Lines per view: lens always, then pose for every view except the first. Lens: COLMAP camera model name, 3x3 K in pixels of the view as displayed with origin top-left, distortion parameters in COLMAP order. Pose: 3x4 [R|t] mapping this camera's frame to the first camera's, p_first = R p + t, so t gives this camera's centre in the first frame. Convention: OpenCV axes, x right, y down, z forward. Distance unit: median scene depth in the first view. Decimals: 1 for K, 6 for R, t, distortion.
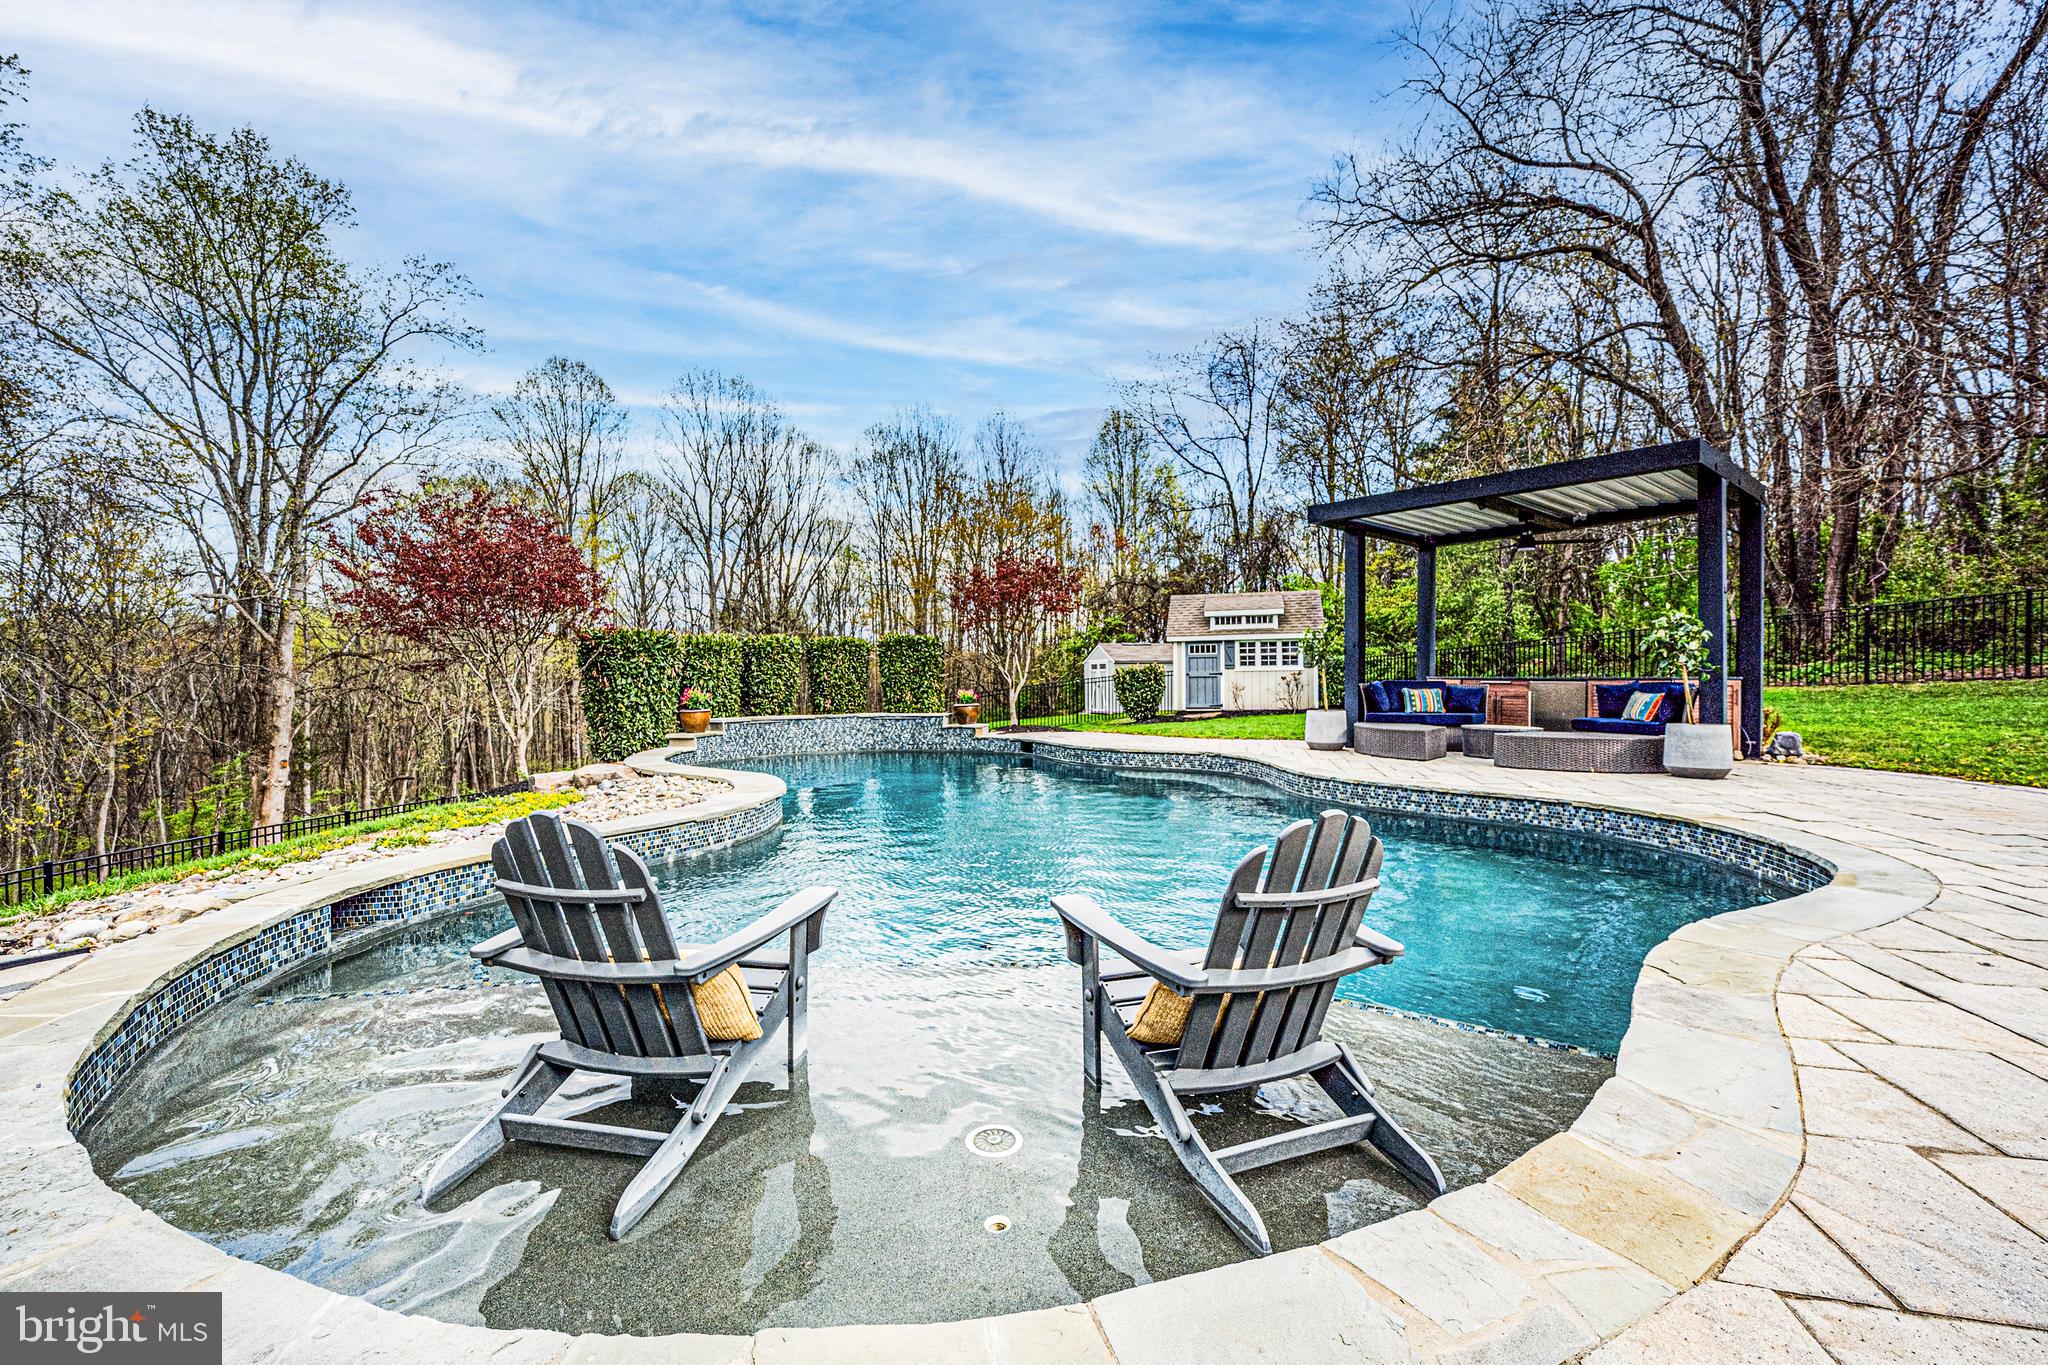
lens RADIAL K [[816.3, 0, 1026.1], [0, 816.3, 678.6], [0, 0, 1]] dist [0.001015, 0.000220]
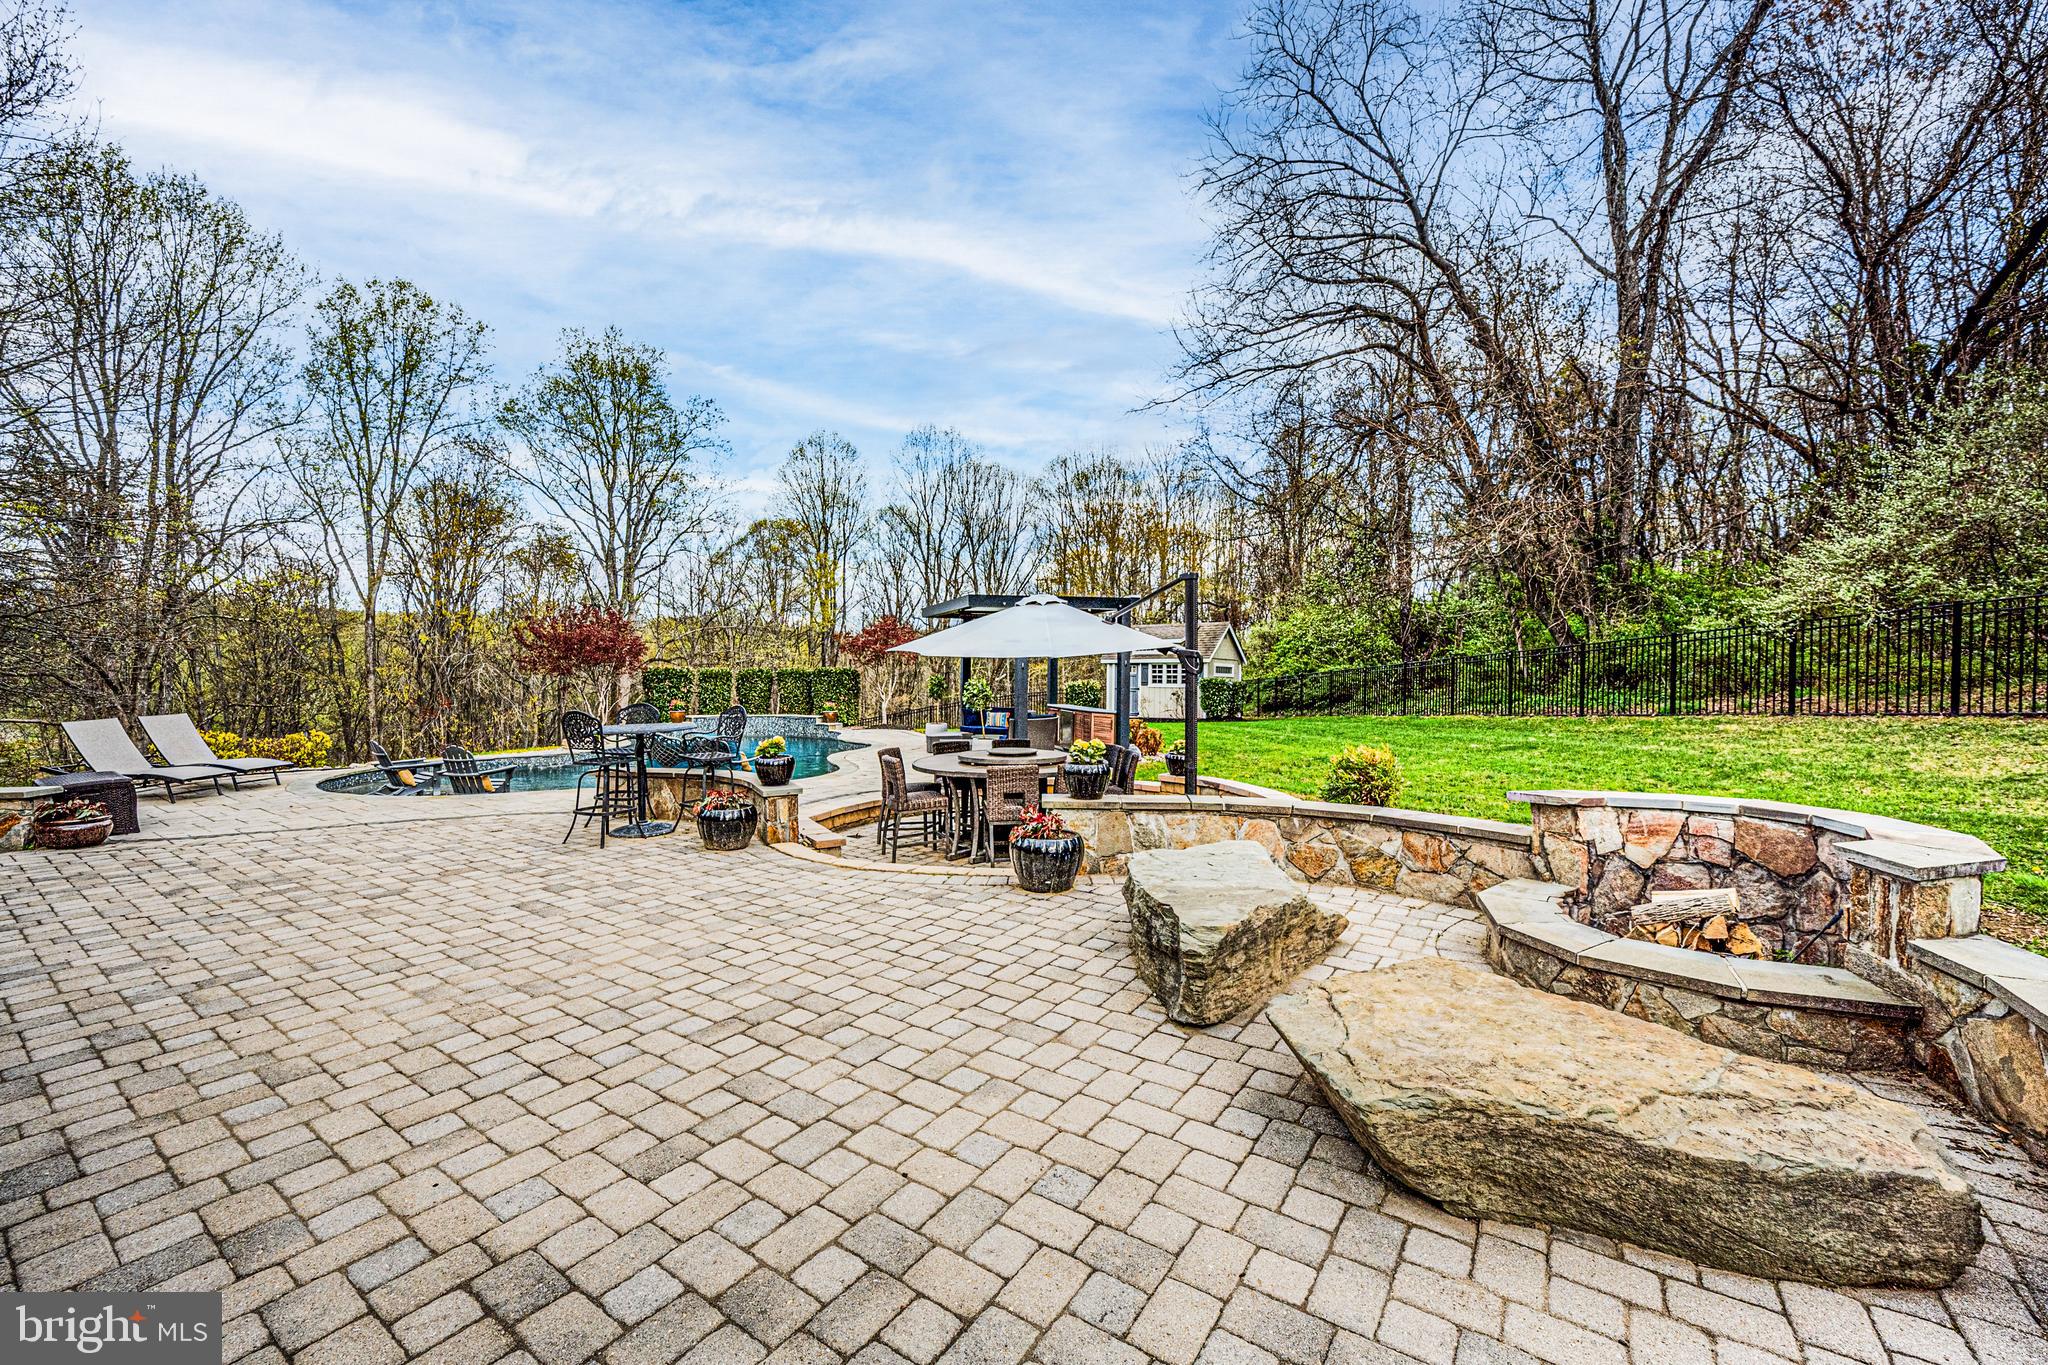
lens RADIAL K [[810.2, 0, 1022.5], [0, 810.2, 660.6], [0, 0, 1]] dist [-0.000475, -0.000047]
pose [[0.932662, 0.007477, -0.360675, 0.371190], [-0.011552, 0.999891, -0.009144, -0.025954], [0.360567, 0.012695, 0.932647, -0.175541]]
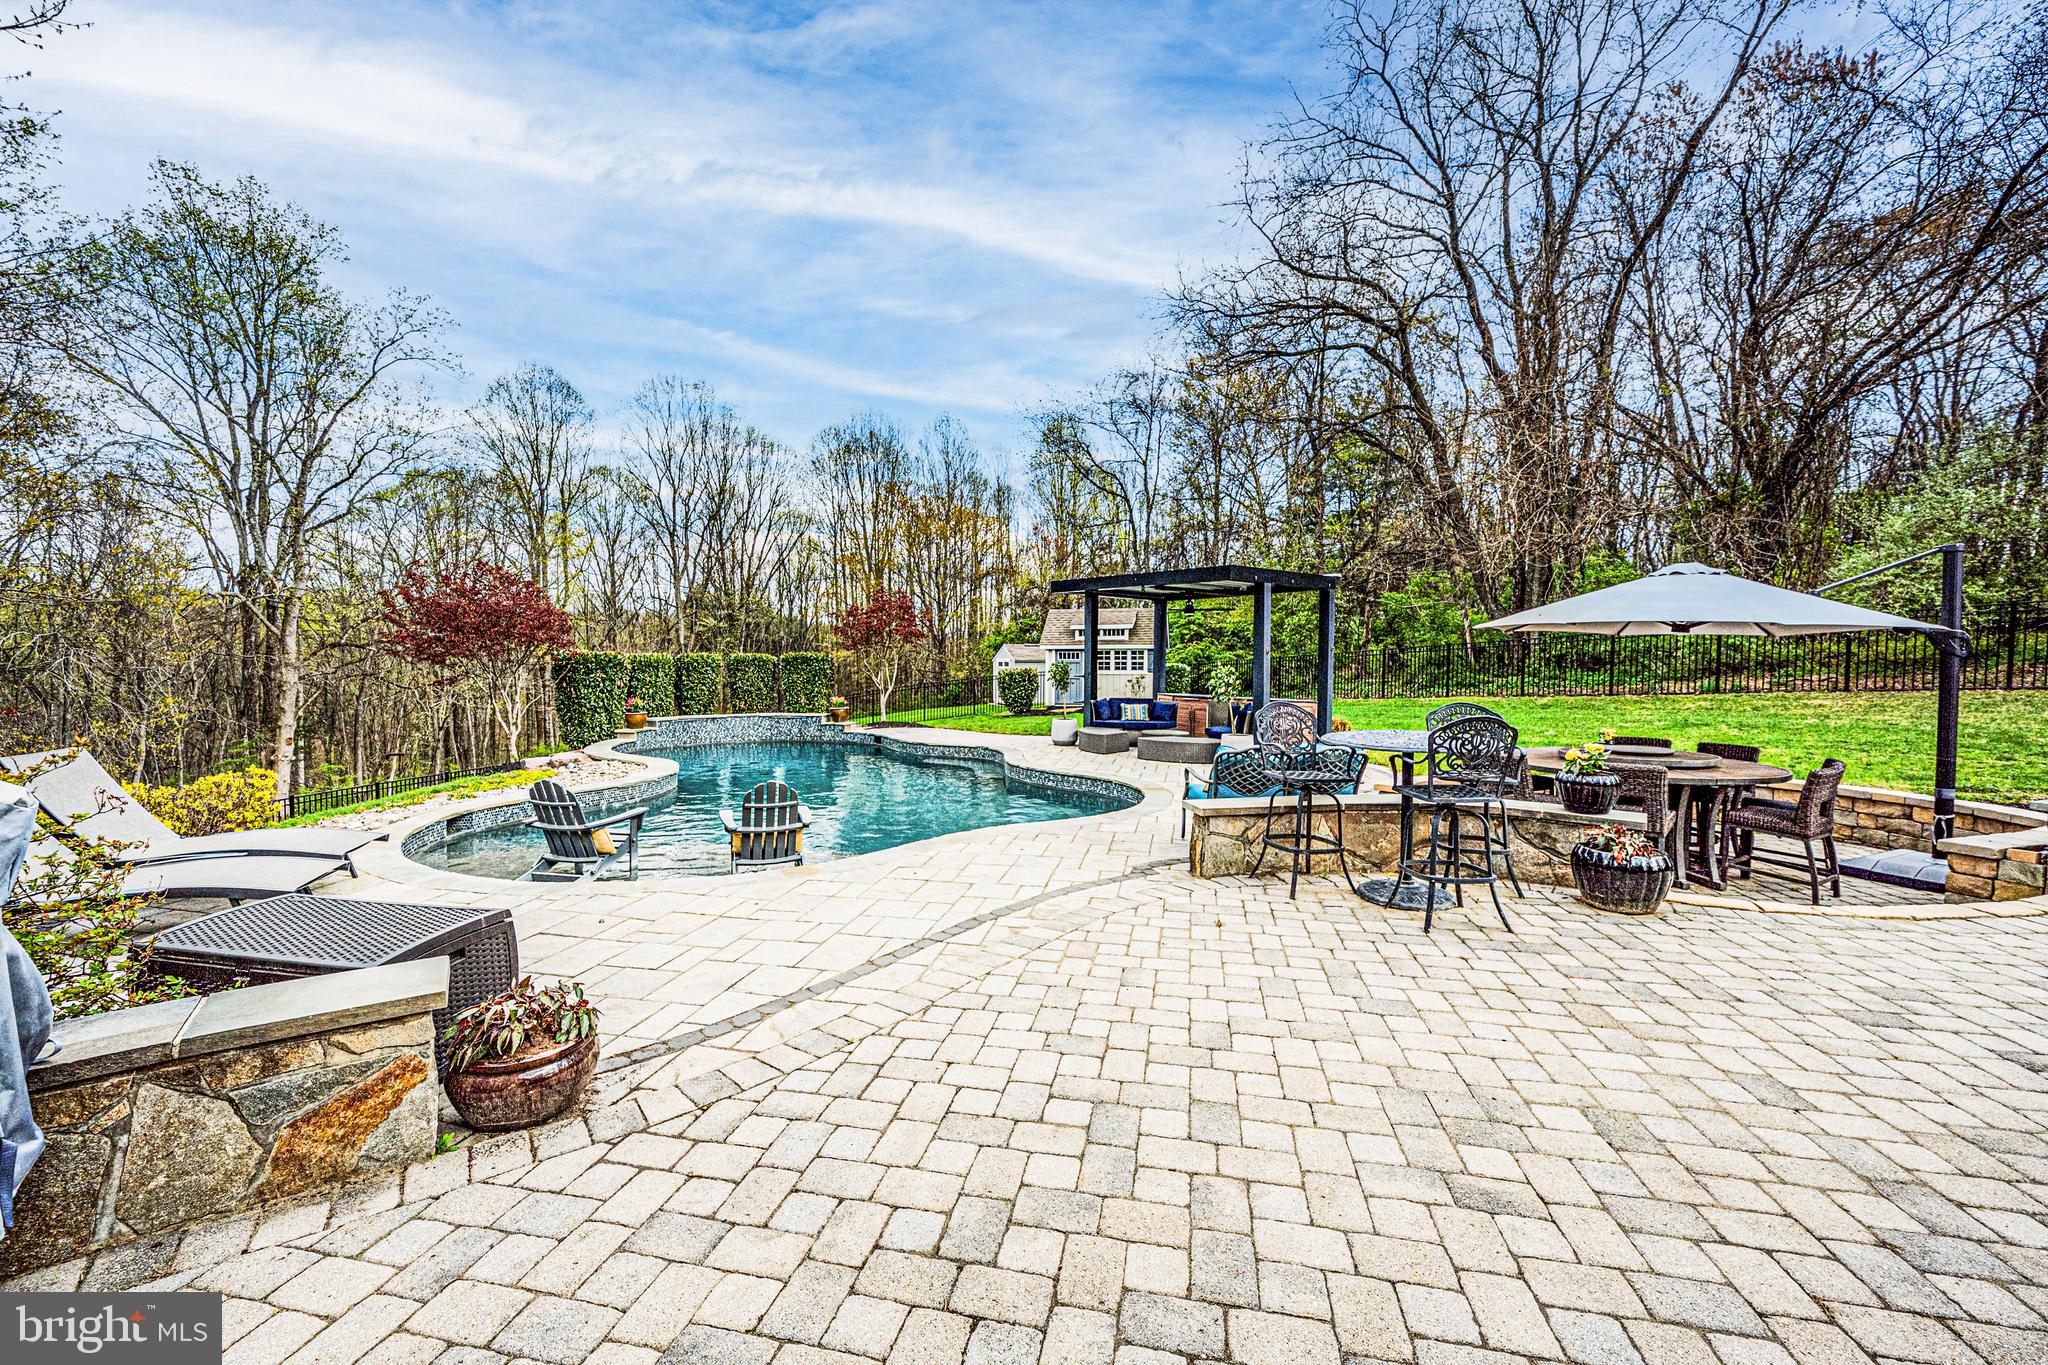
lens RADIAL K [[805.9, 0, 1015.4], [0, 805.9, 682.9], [0, 0, 1]] dist [-0.001224, 0.000039]
pose [[0.999713, 0.009763, 0.021892, 0.078361], [-0.010415, 0.999499, 0.029904, -0.021764], [-0.021589, -0.030123, 0.999313, -0.144747]]
